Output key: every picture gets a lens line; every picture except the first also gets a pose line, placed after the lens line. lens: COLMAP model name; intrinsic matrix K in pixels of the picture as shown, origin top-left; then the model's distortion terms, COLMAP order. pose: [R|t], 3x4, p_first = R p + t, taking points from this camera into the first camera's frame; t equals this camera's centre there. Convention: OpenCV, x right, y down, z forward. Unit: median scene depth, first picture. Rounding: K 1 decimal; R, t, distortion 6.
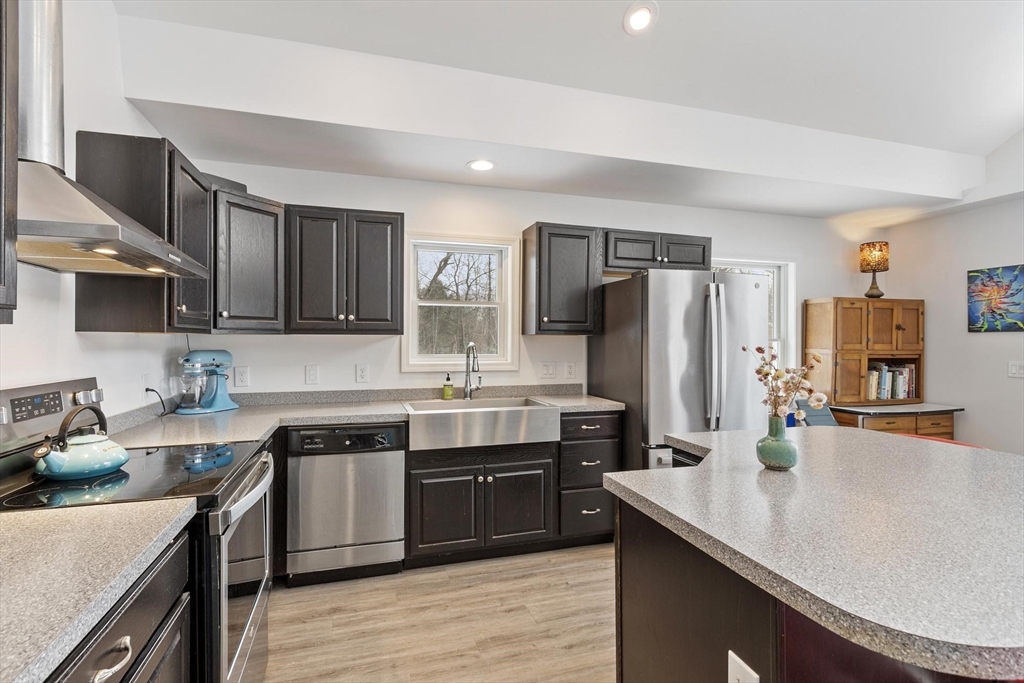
lens RADIAL K [[494.1, 0, 512.0], [0, 494.1, 341.5], [0, 0, 1]] dist [0.000652, 0.000100]
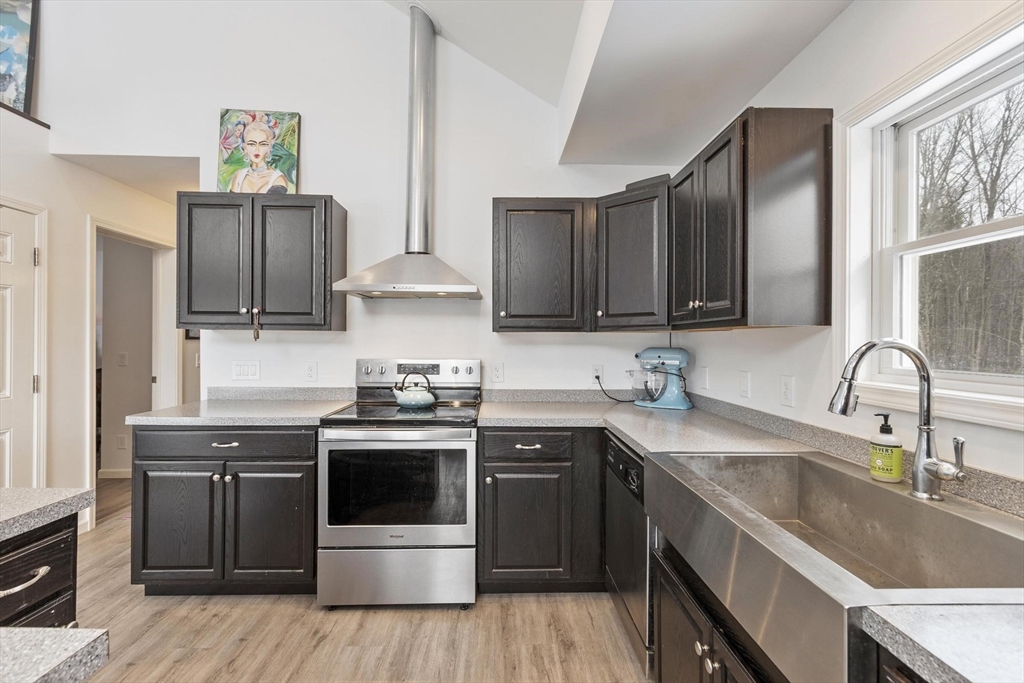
lens RADIAL K [[448.7, 0, 512.0], [0, 448.7, 341.5], [0, 0, 1]] dist [-0.000153, -0.000027]
pose [[-0.277605, 0.000186, -0.960695, 0.320491], [-0.004416, 0.999989, 0.001470, 0.005630], [0.960685, 0.004651, -0.277602, 0.835976]]
